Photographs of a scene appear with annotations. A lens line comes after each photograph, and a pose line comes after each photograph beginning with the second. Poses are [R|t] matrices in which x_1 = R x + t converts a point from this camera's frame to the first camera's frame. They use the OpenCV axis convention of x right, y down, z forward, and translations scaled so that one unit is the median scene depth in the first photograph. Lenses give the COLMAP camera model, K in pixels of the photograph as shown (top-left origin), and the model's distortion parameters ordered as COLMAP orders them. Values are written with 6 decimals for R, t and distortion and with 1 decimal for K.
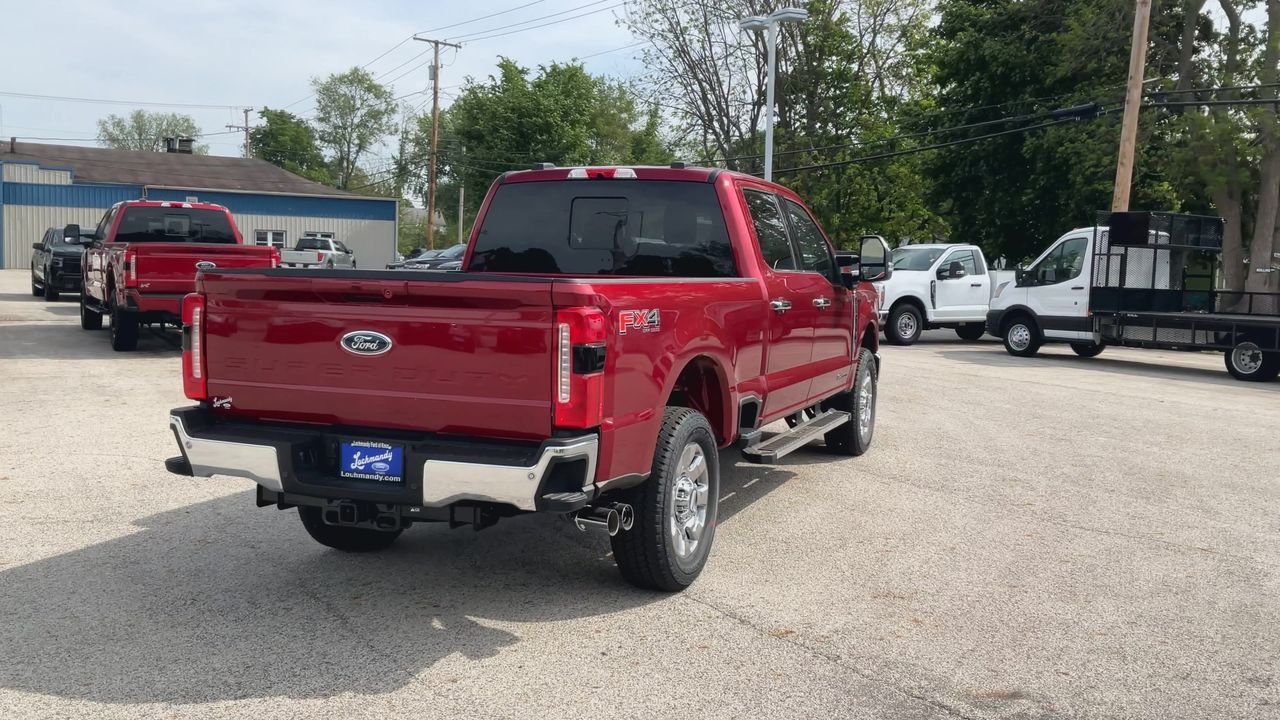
lens RADIAL K [[1190.0, 0, 643.5], [0, 1190.0, 366.5], [0, 0, 1]] dist [0.018099, 0.000000]
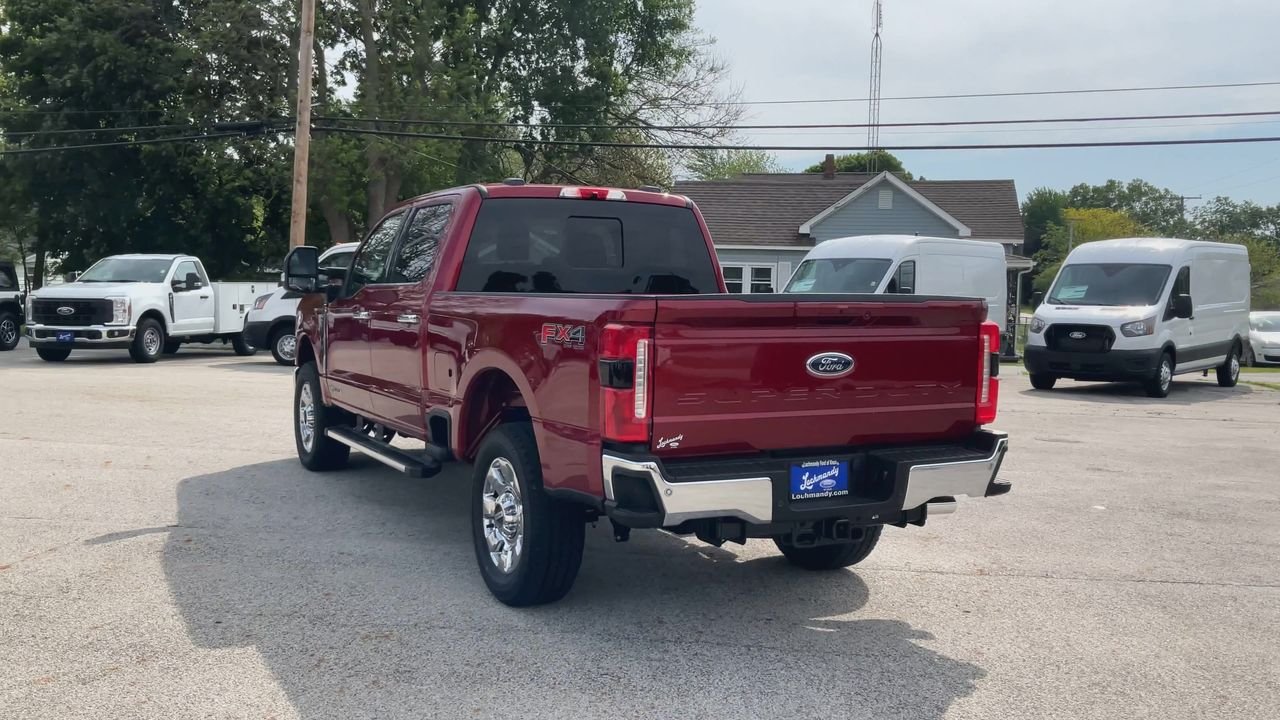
lens RADIAL K [[1190.0, 0, 634.7], [0, 1190.0, 365.7], [0, 0, 1]] dist [0.018099, 0.000000]
pose [[0.626988, -0.059600, 0.776746, -0.294063], [0.065109, 0.997590, 0.023990, -0.013998], [-0.776304, 0.035532, 0.629357, 0.124647]]
